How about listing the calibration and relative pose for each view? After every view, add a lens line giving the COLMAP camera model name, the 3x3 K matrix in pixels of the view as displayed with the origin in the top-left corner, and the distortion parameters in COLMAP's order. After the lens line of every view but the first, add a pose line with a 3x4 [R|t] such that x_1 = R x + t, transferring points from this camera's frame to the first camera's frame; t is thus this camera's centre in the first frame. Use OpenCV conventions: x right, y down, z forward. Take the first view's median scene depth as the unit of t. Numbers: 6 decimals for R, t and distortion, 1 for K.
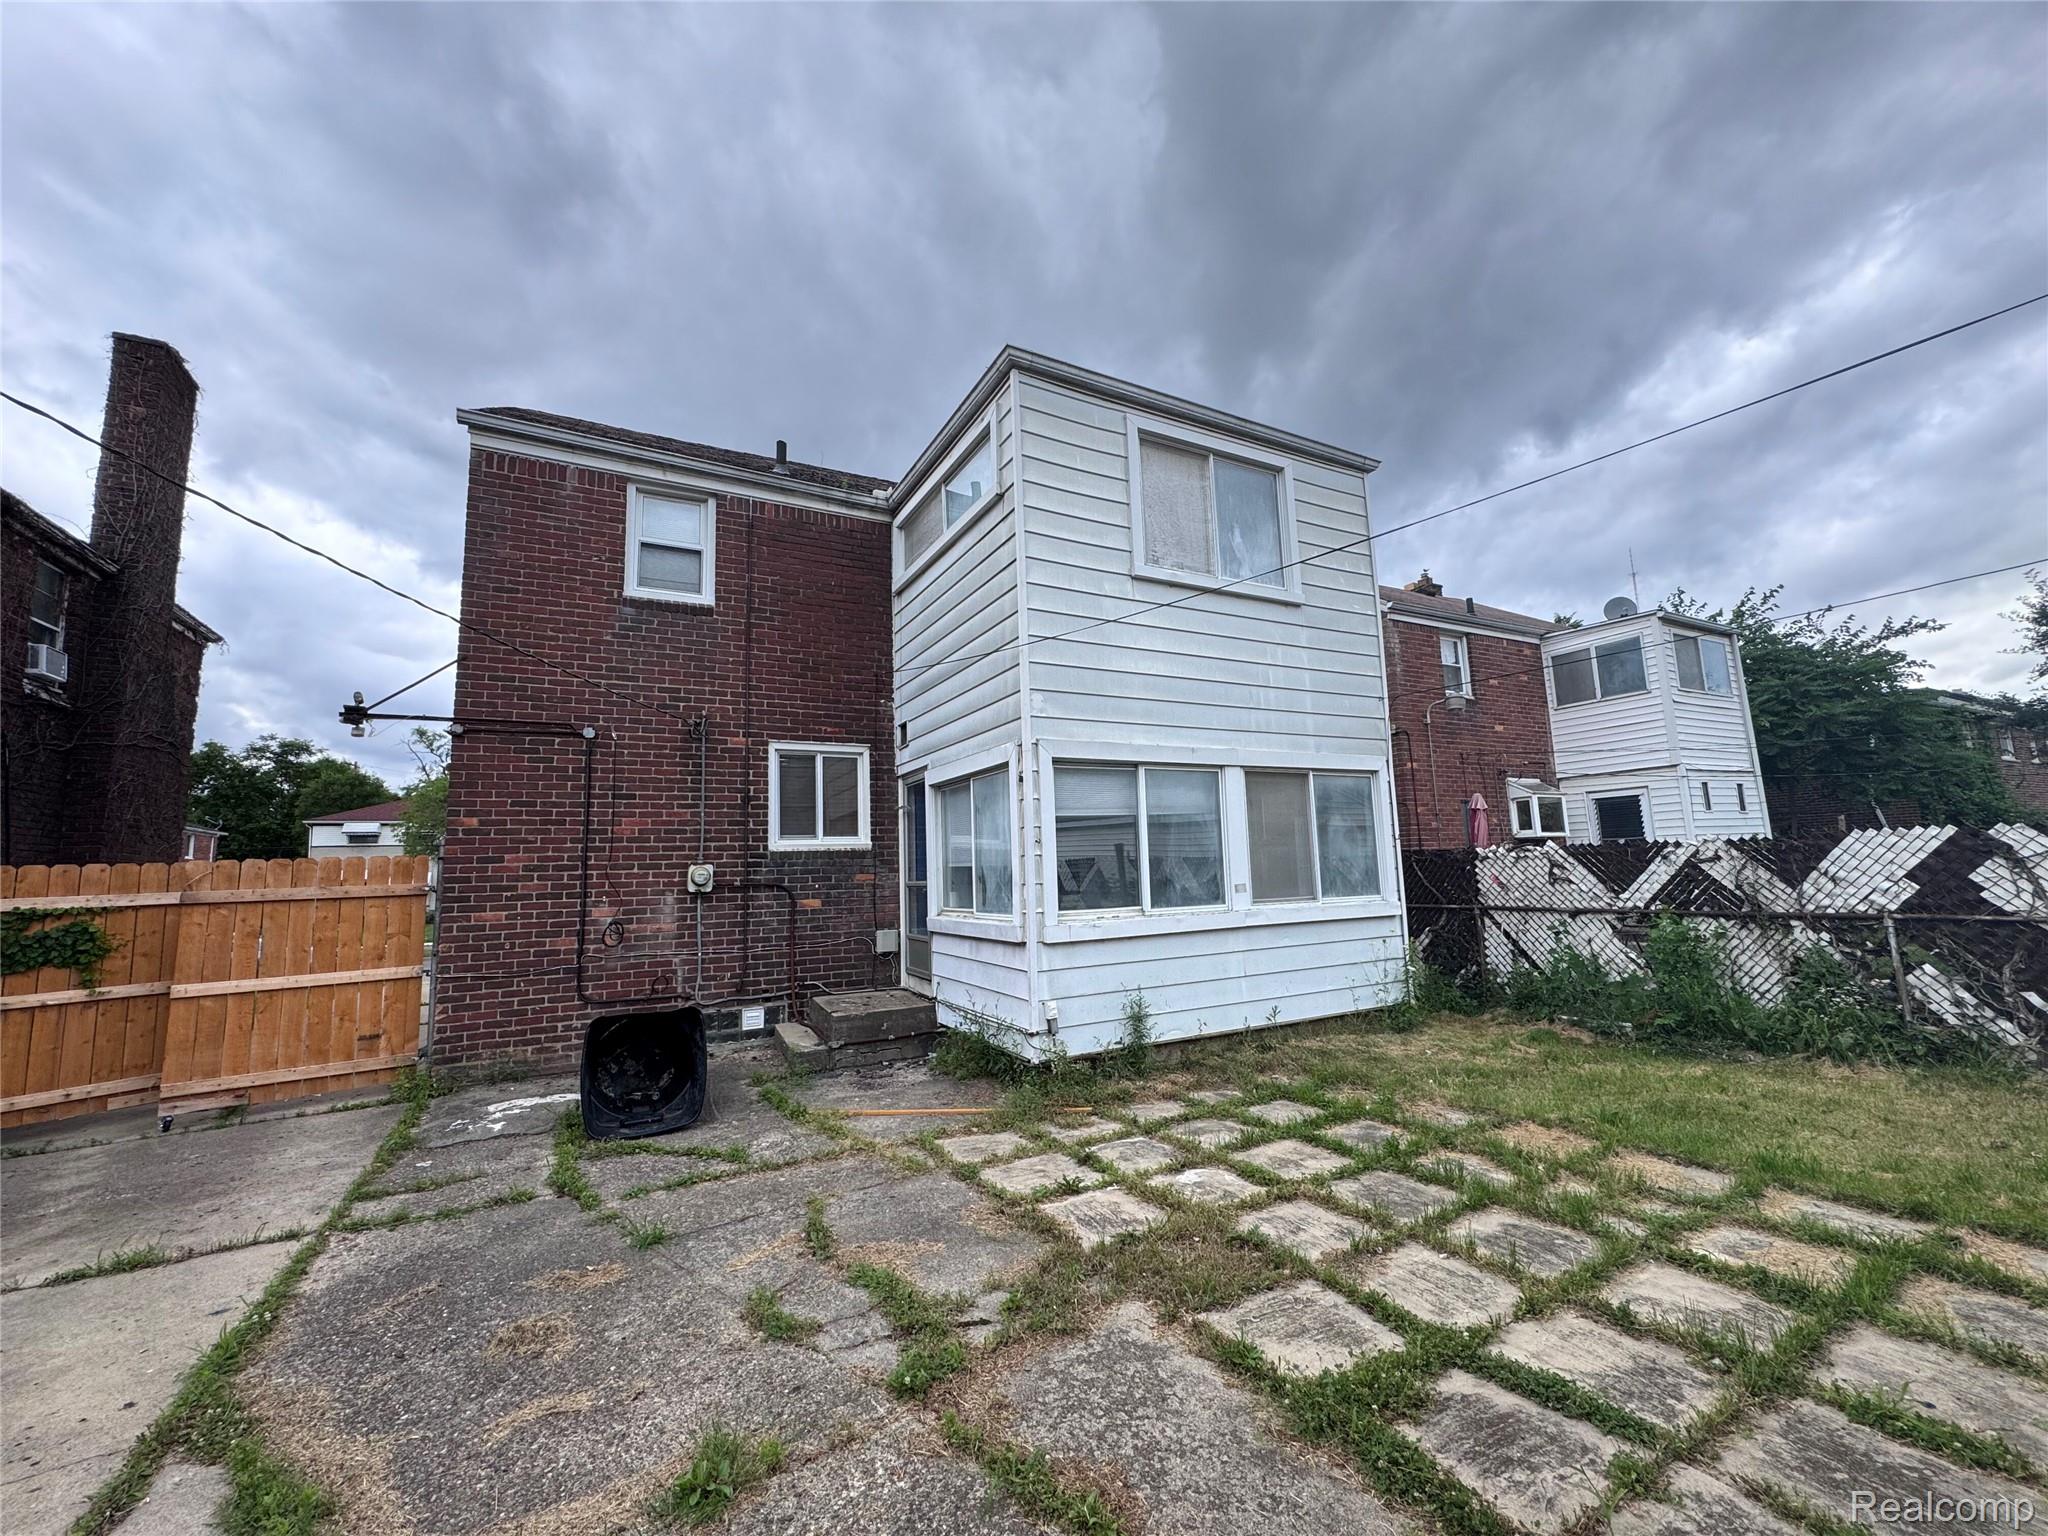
lens RADIAL K [[821.4, 0, 1028.9], [0, 821.4, 763.1], [0, 0, 1]] dist [-0.000759, 0.000422]
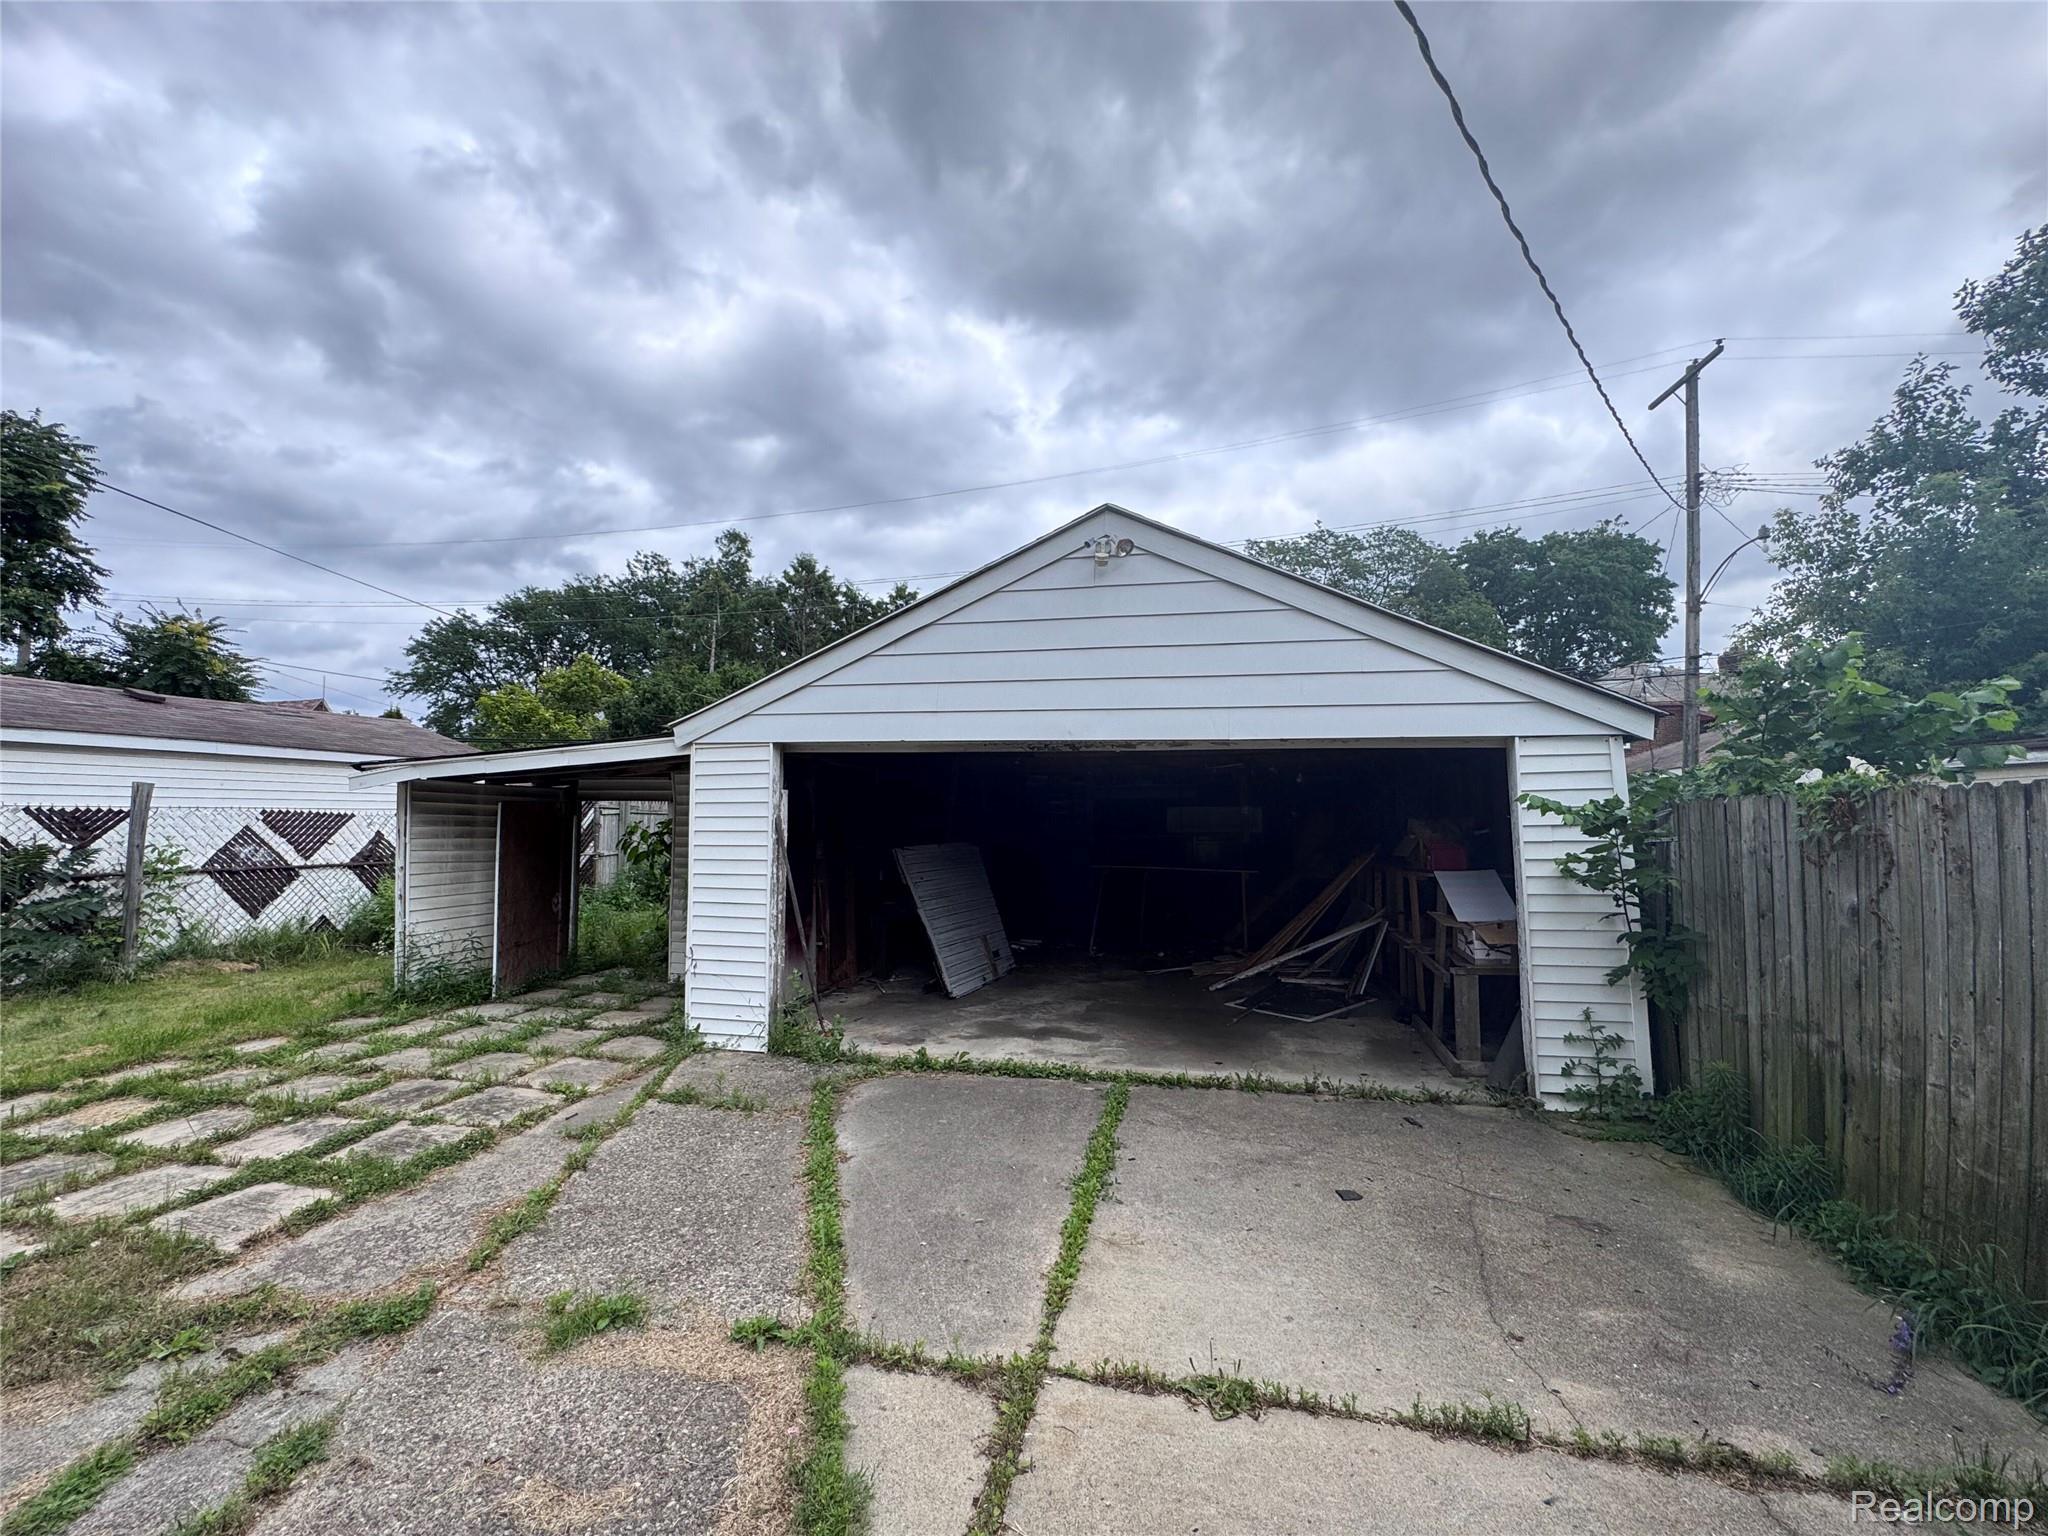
lens RADIAL K [[821.4, 0, 1024.7], [0, 821.4, 781.0], [0, 0, 1]] dist [-0.000759, 0.000422]
pose [[-0.759980, 0.065771, 0.646610, -1.324507], [-0.054940, 0.984805, -0.164744, 0.226671], [-0.647620, -0.160727, -0.744819, 1.284067]]
